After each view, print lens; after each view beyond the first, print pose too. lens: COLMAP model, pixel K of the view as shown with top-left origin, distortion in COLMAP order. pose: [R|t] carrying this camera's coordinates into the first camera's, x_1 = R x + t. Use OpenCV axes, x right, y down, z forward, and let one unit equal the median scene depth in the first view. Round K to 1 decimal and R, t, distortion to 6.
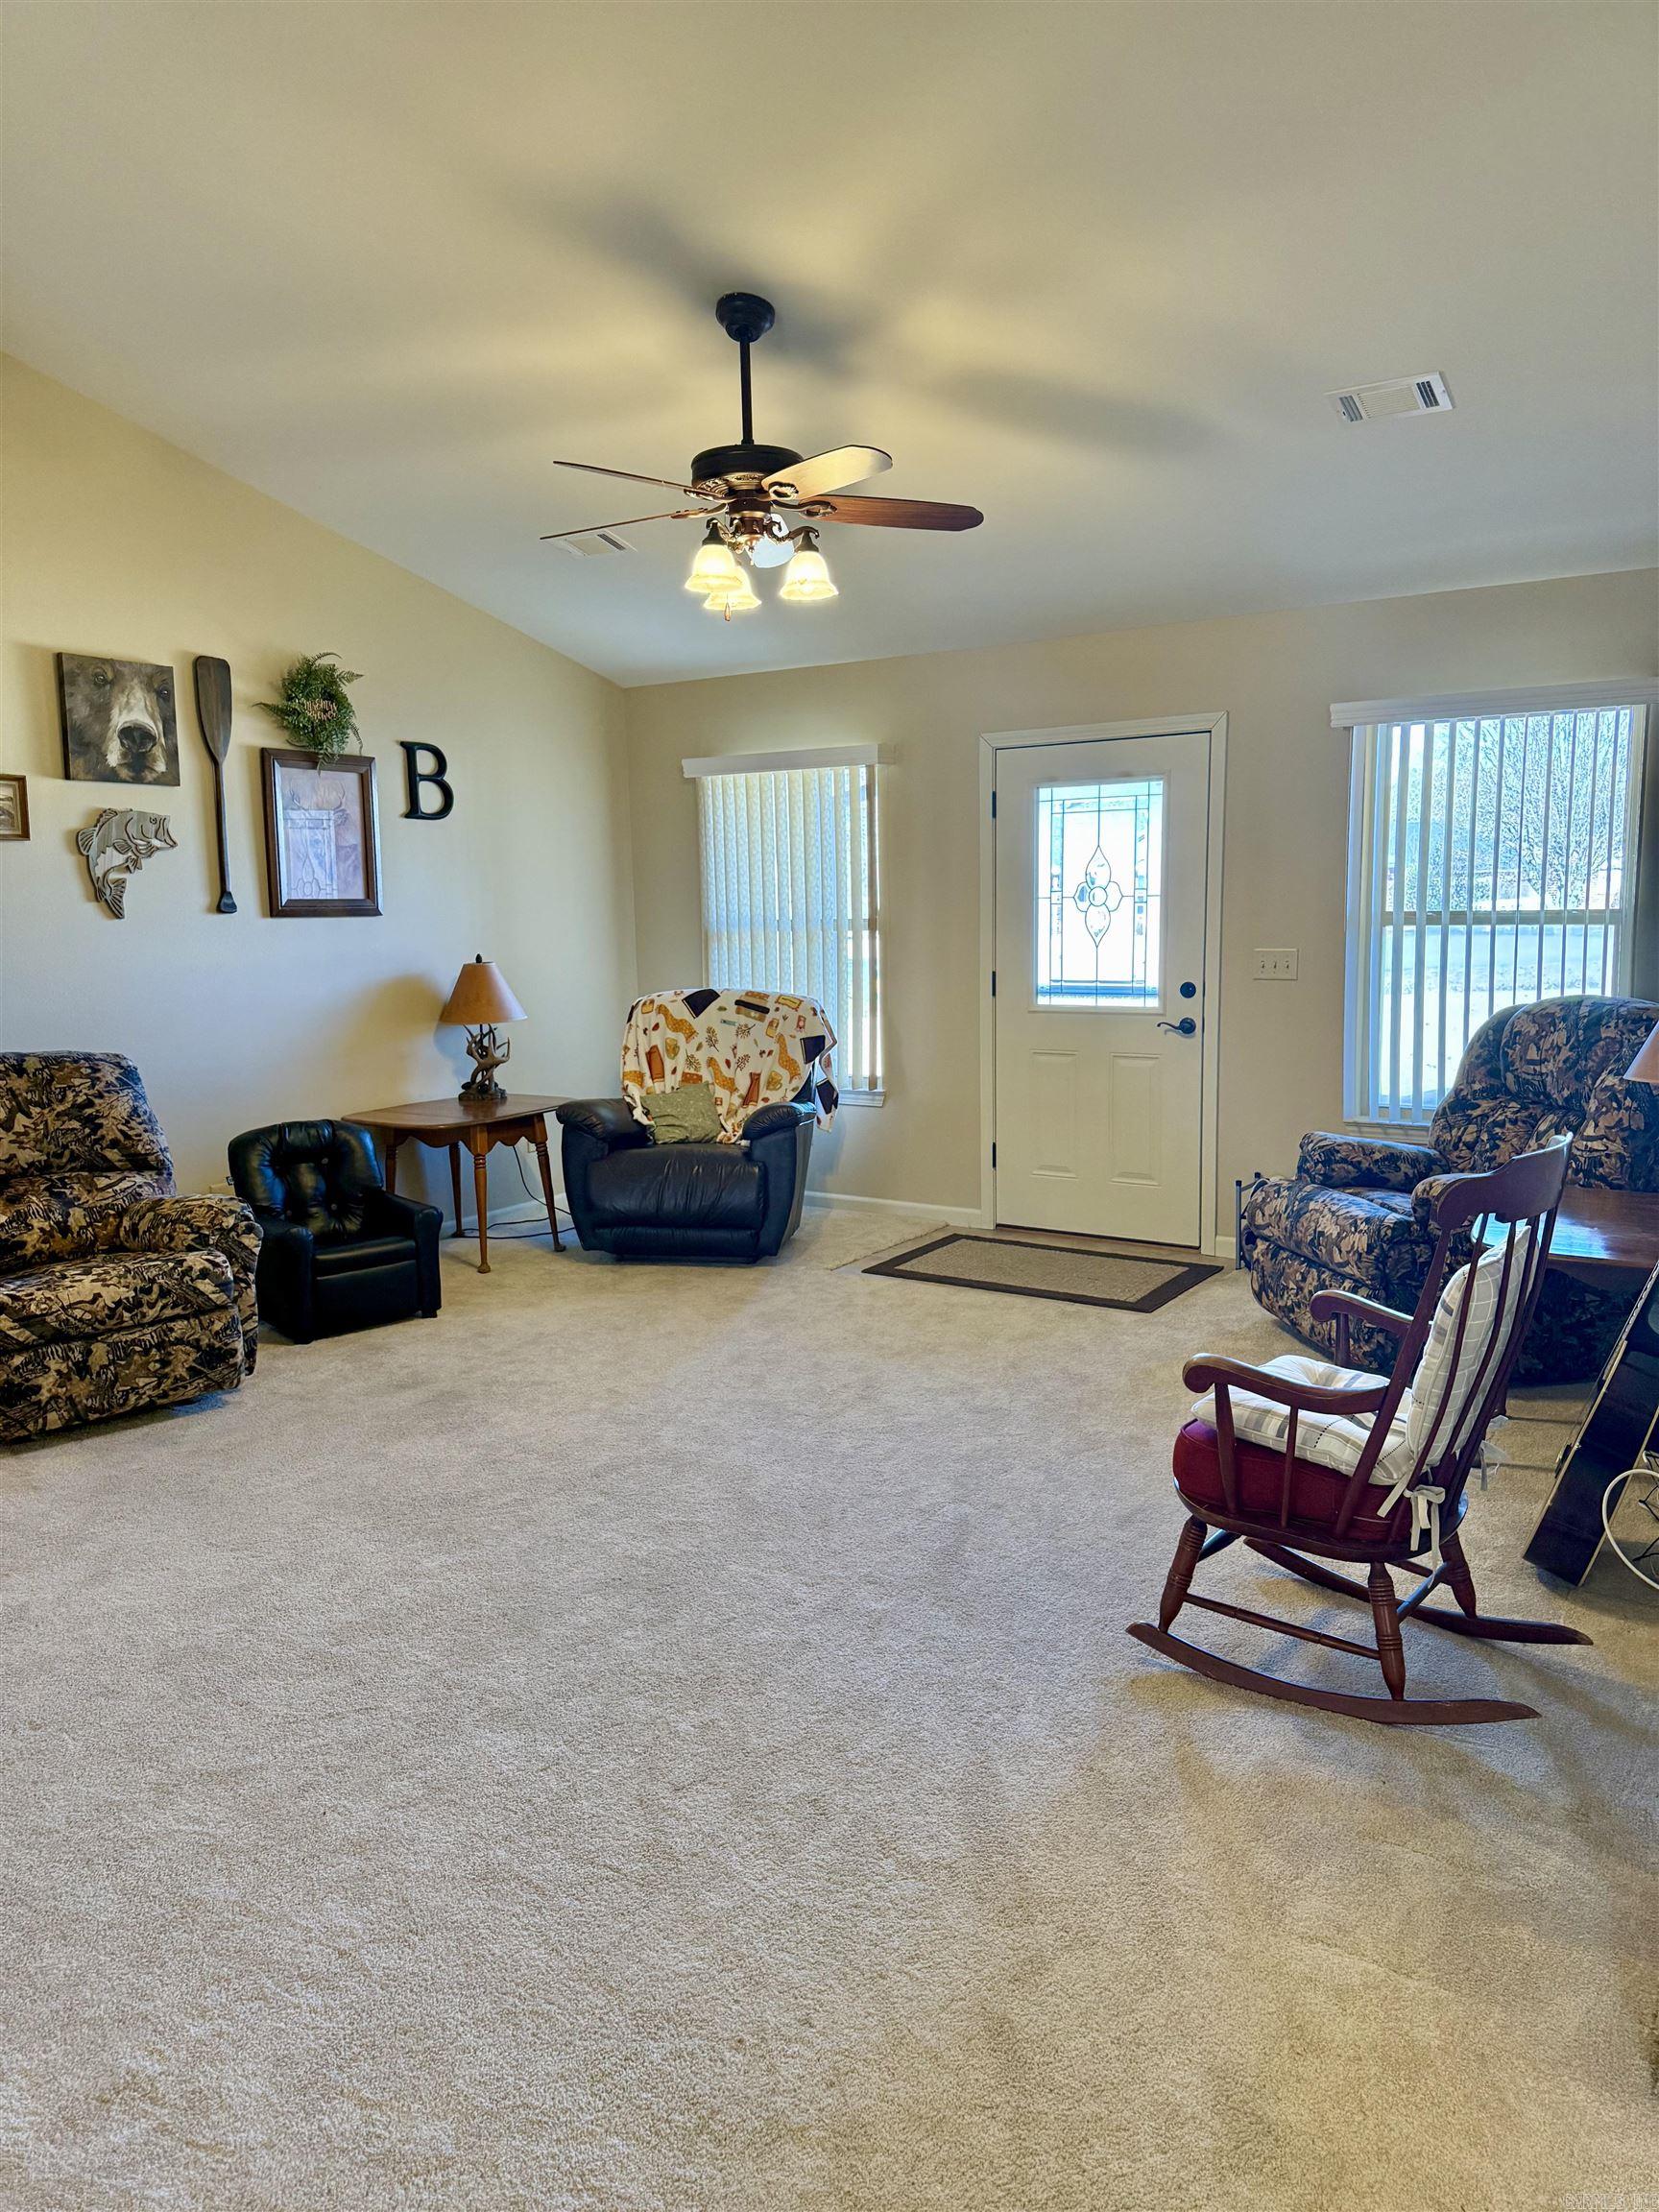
lens RADIAL K [[1559.3, 0, 842.9], [0, 1559.3, 1106.5], [0, 0, 1]] dist [0.080009, -0.103473]
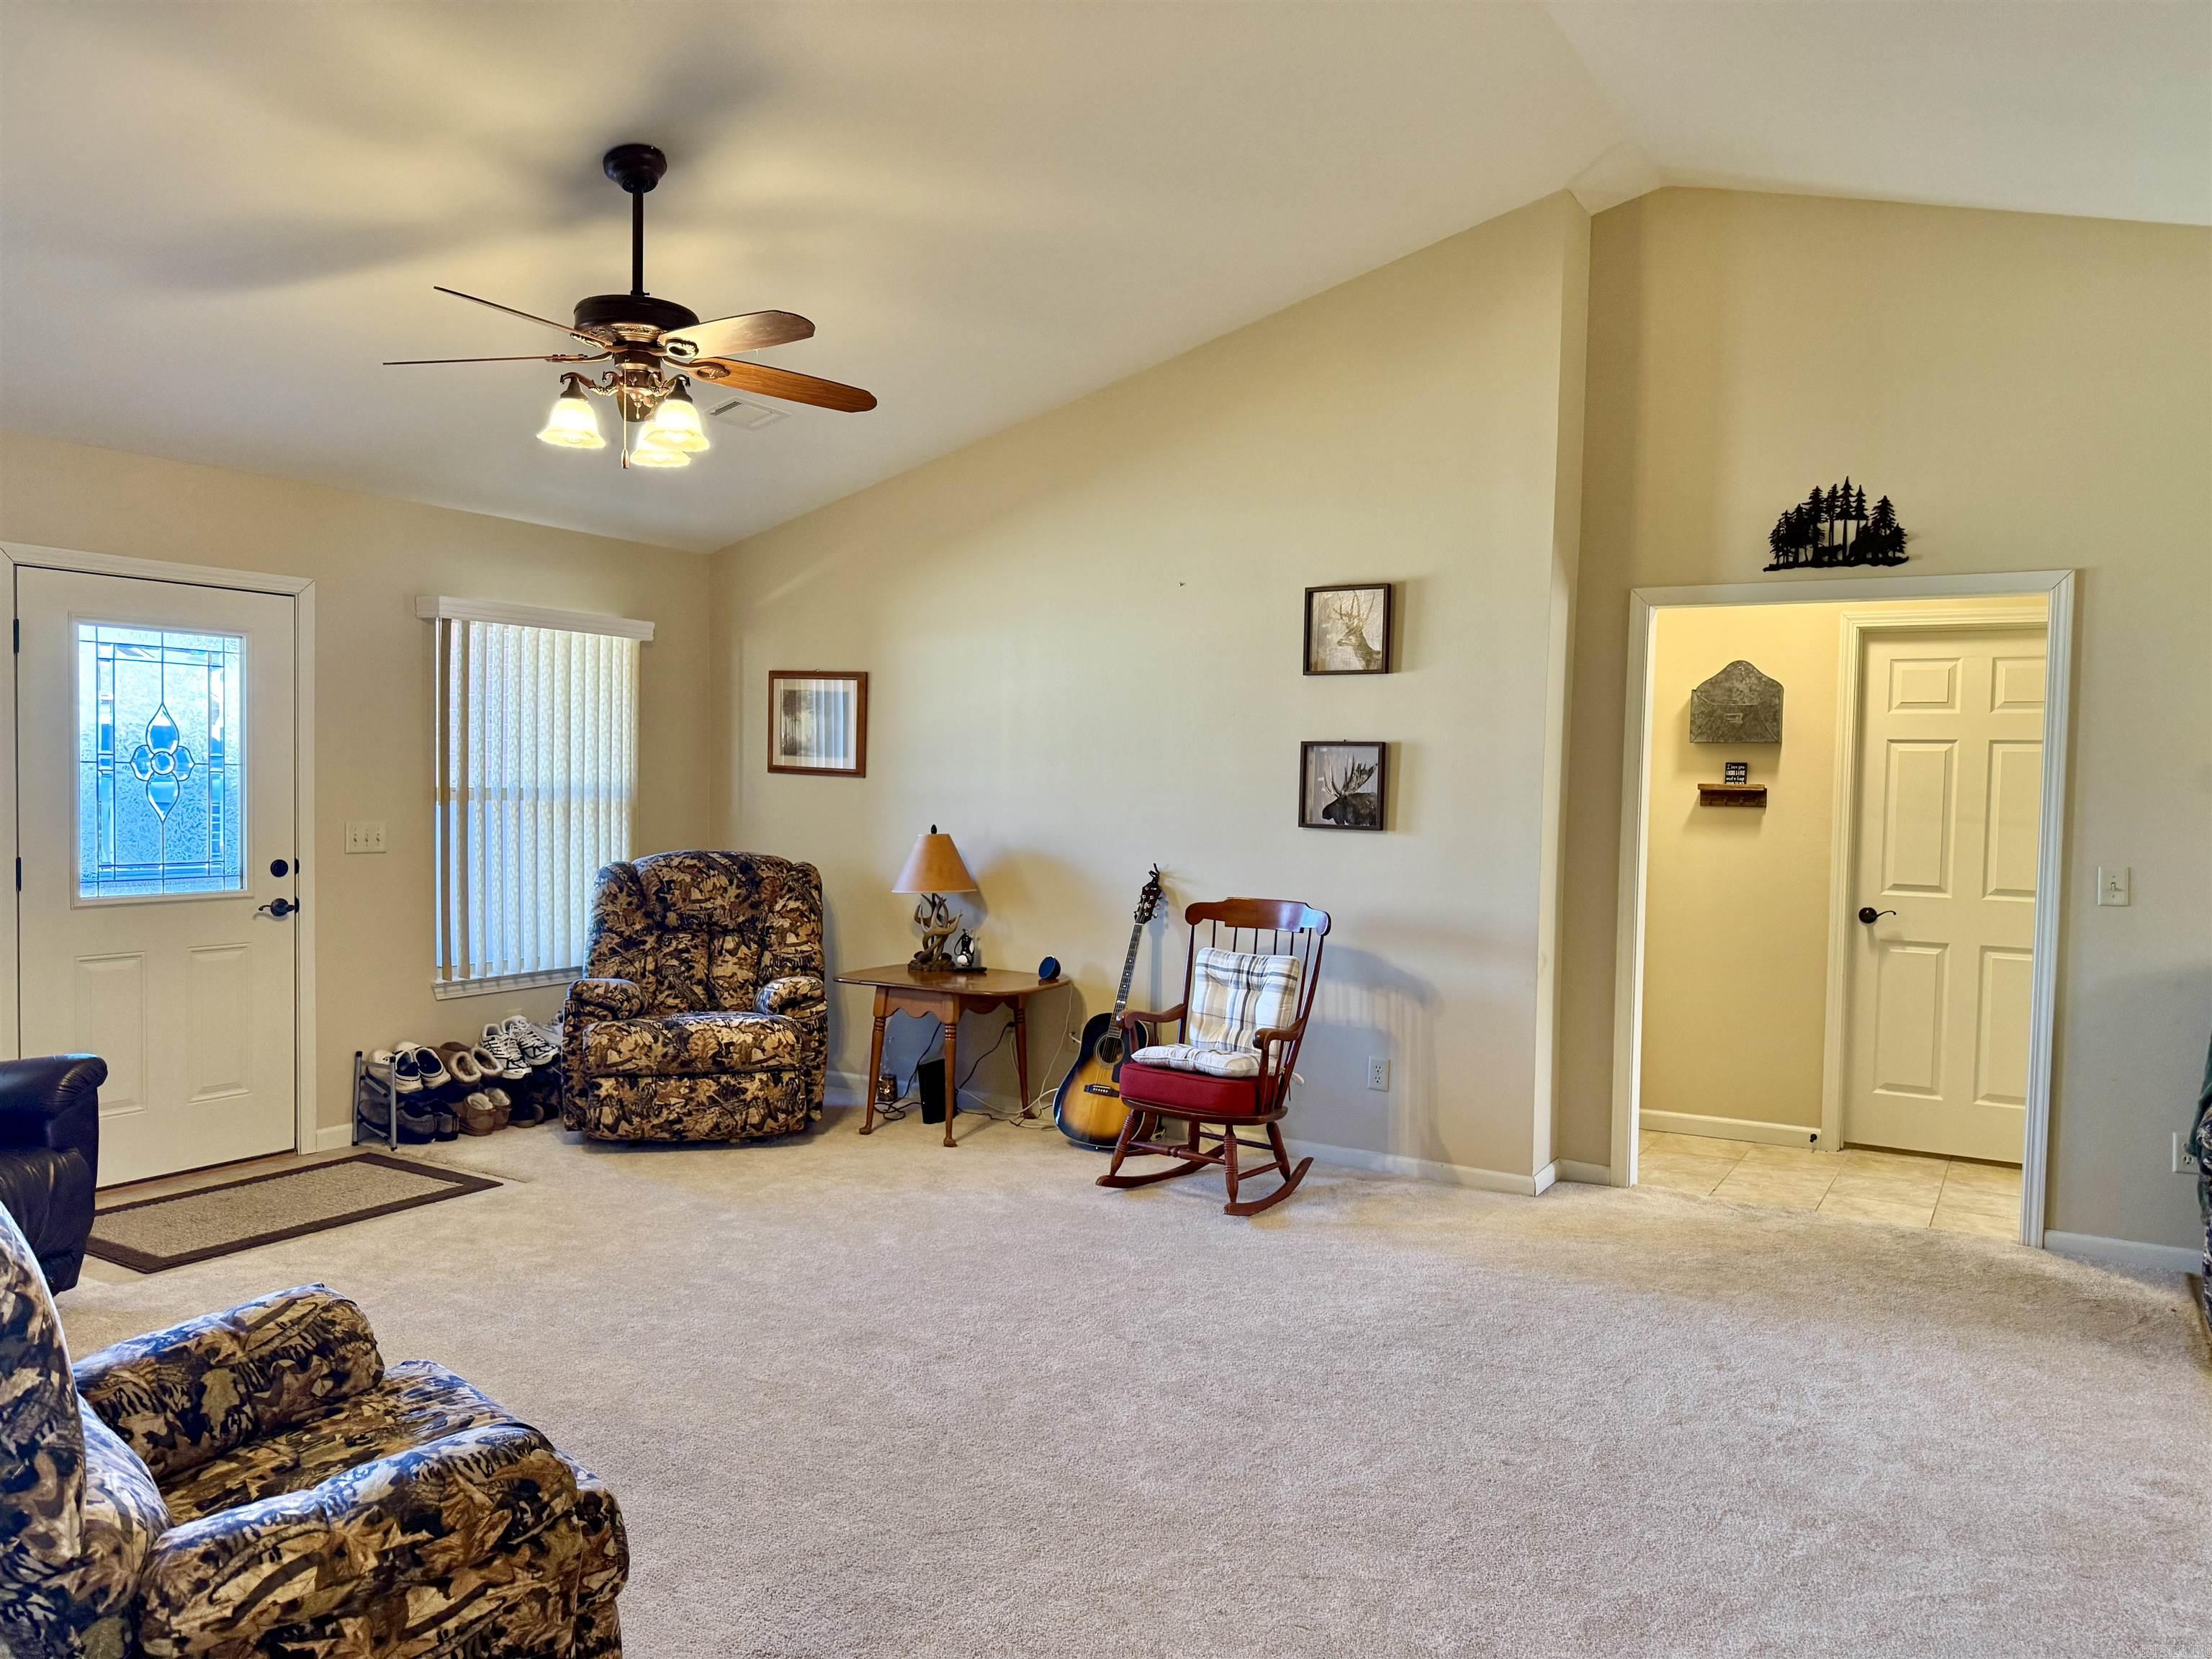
lens RADIAL K [[1559.3, 0, 1109.4], [0, 1559.3, 825.4], [0, 0, 1]] dist [0.080009, -0.103473]
pose [[-0.031307, -0.015591, 0.999388, -0.801743], [0.115884, 0.993079, 0.019122, -0.068169], [-0.992769, 0.116412, -0.029284, 0.608497]]
